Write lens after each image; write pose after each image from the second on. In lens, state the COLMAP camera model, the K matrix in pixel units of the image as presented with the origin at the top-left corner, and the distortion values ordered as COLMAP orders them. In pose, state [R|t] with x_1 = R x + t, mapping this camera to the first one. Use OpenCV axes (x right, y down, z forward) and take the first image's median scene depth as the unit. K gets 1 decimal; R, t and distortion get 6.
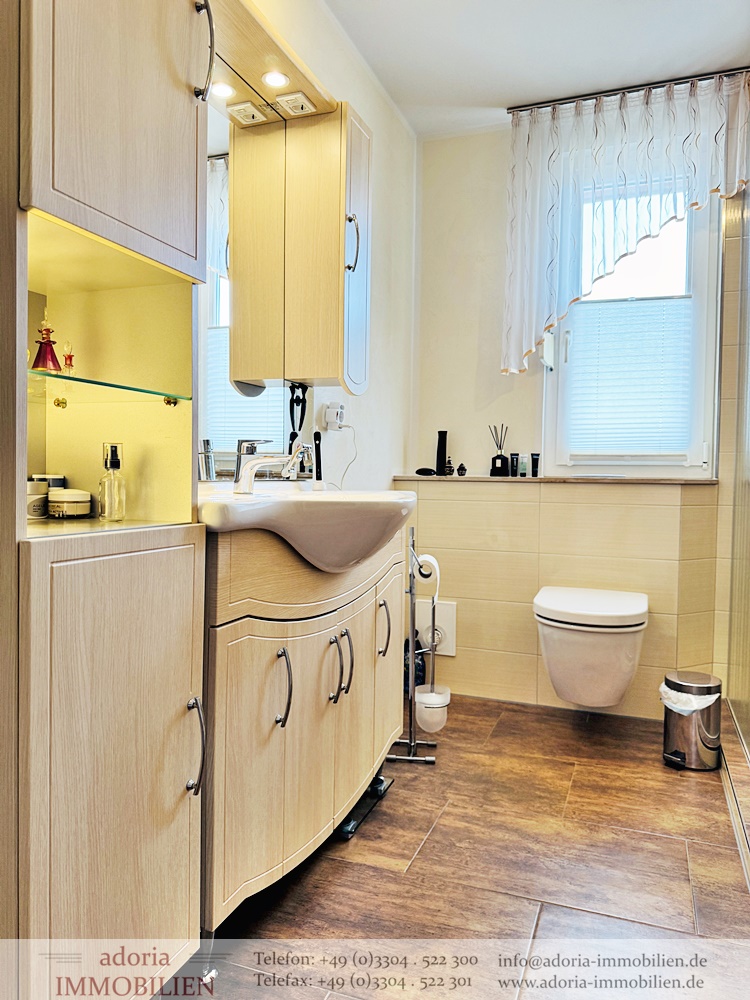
lens RADIAL K [[722.0, 0, 375.0], [0, 722.0, 500.0], [0, 0, 1]] dist [0.021496, -0.030349]
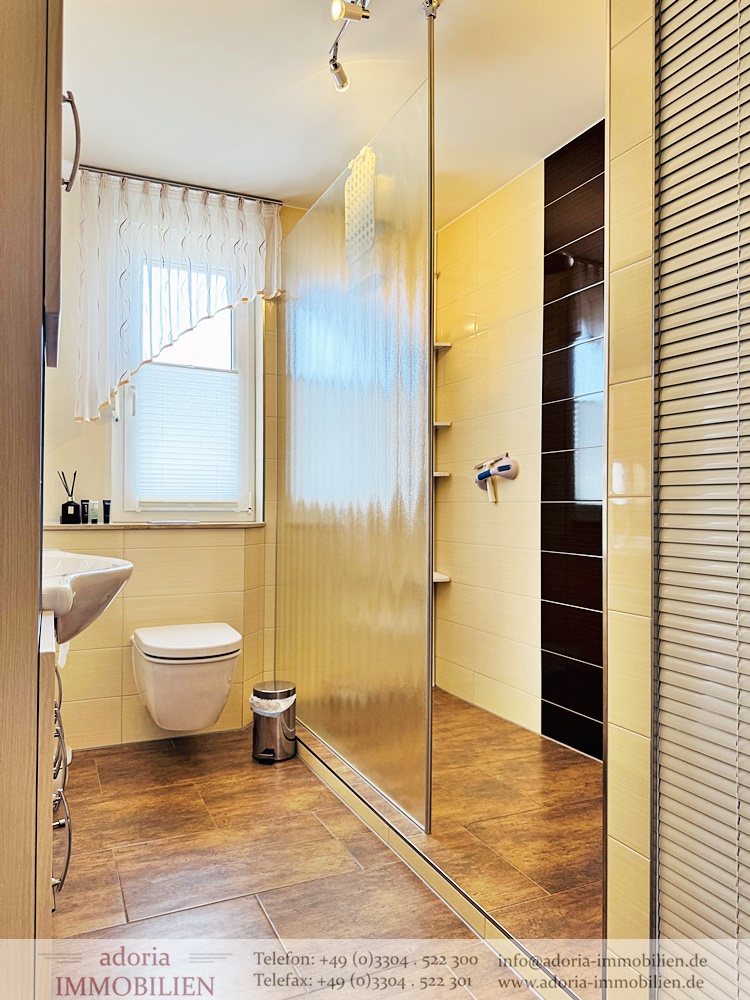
lens RADIAL K [[712.4, 0, 375.0], [0, 712.4, 500.0], [0, 0, 1]] dist [0.098813, -0.152113]
pose [[0.700327, 0.001488, 0.713821, -0.317179], [0.026462, 0.999256, -0.028045, -0.033384], [-0.713332, 0.038529, 0.699767, 0.005263]]
